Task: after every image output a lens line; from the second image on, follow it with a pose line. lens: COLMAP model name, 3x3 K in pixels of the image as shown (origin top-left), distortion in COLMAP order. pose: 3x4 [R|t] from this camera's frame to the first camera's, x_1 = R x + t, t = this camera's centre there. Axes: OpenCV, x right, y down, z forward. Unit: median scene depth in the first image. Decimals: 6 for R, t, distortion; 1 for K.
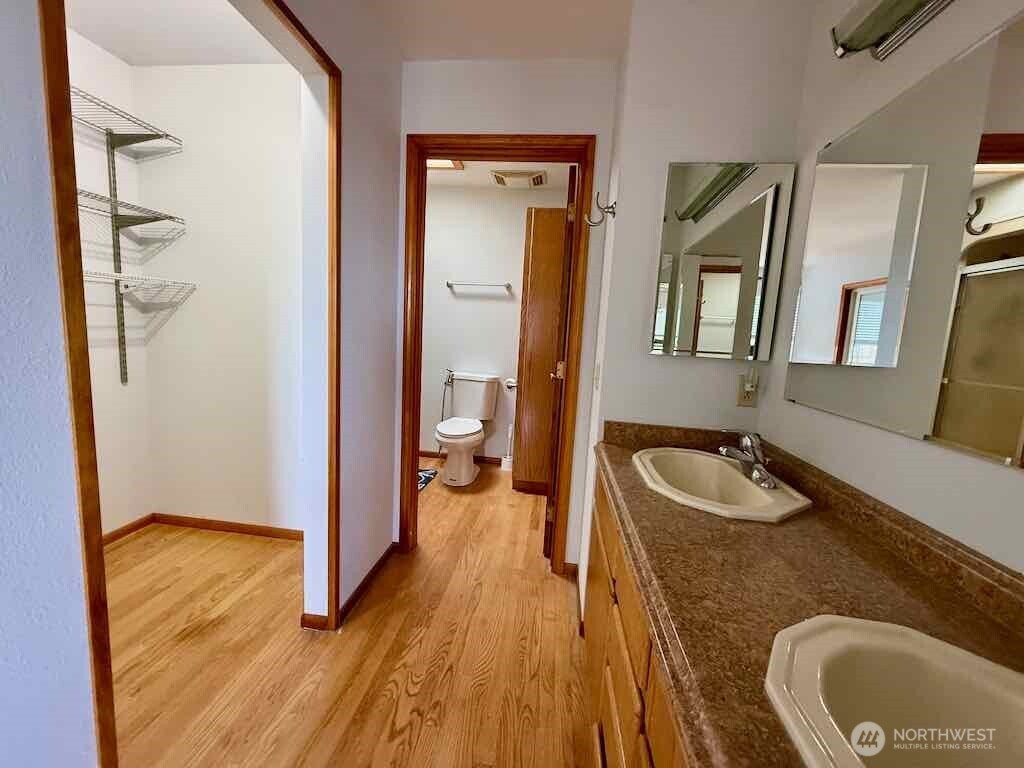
lens RADIAL K [[409.1, 0, 511.1], [0, 409.1, 382.1], [0, 0, 1]] dist [0.000161, 0.000094]
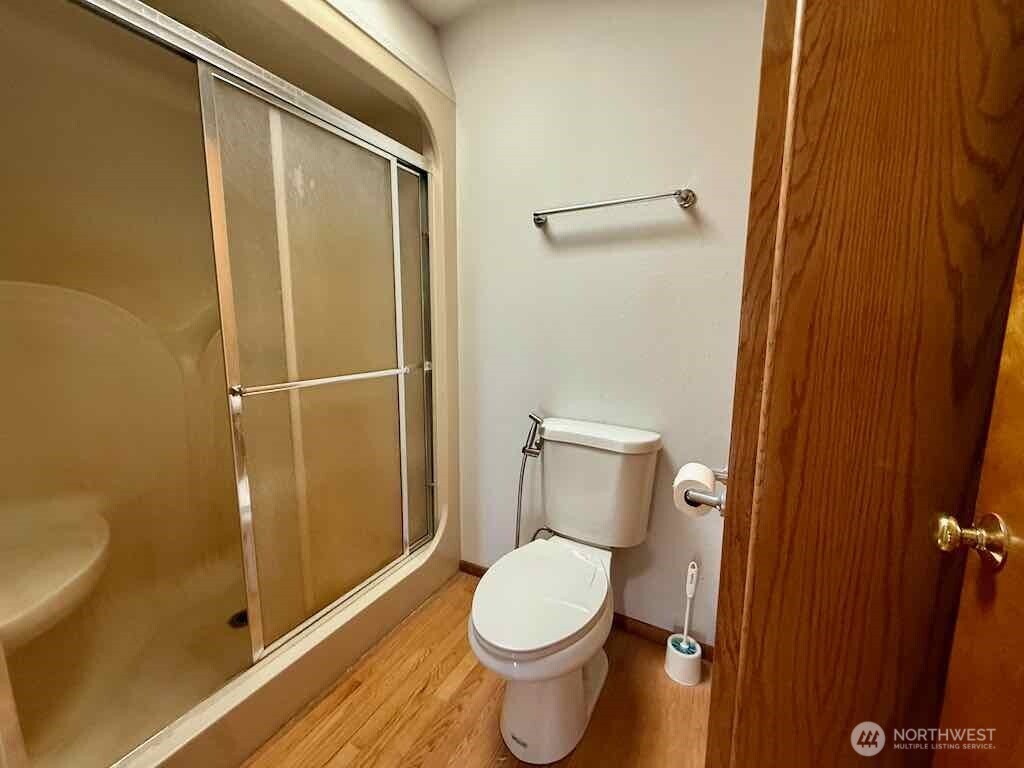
lens RADIAL K [[409.1, 0, 511.1], [0, 409.1, 382.1], [0, 0, 1]] dist [0.000161, 0.000094]
pose [[0.923684, 0.000648, -0.383155, -0.011914], [0.002192, 0.999973, 0.006977, -0.068904], [0.383149, -0.007284, 0.923658, 0.602802]]
